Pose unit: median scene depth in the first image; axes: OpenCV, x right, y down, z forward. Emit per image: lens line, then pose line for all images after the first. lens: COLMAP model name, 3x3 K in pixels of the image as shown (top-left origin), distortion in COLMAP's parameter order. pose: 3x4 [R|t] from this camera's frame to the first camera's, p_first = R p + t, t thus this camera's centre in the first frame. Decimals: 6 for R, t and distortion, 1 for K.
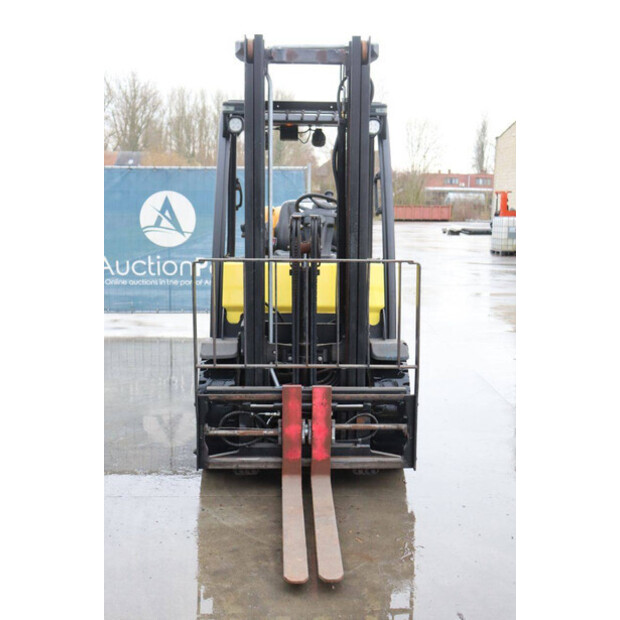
lens RADIAL K [[823.6, 0, 295.2], [0, 823.6, 320.2], [0, 0, 1]] dist [0.008593, 0.035205]
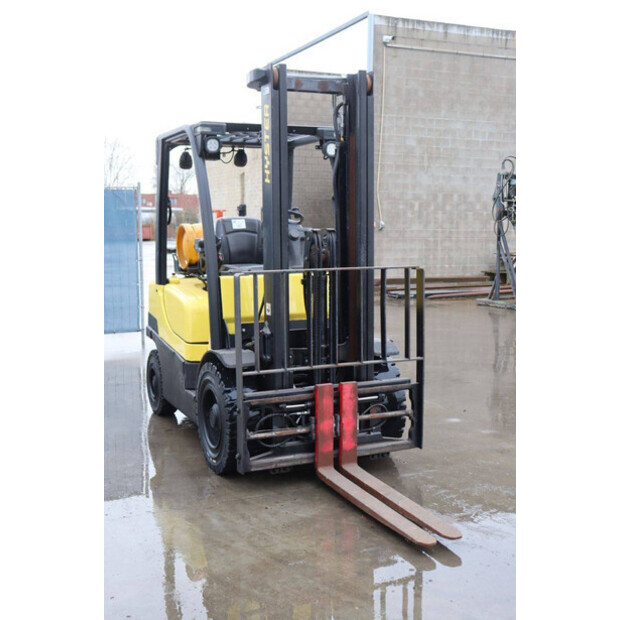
lens RADIAL K [[821.9, 0, 309.1], [0, 821.9, 324.3], [0, 0, 1]] dist [-0.019410, -0.006987]
pose [[0.918231, -0.063234, 0.390964, -0.432734], [0.070243, 0.997523, -0.003636, 0.002154], [-0.389766, 0.030801, 0.920399, 0.001477]]
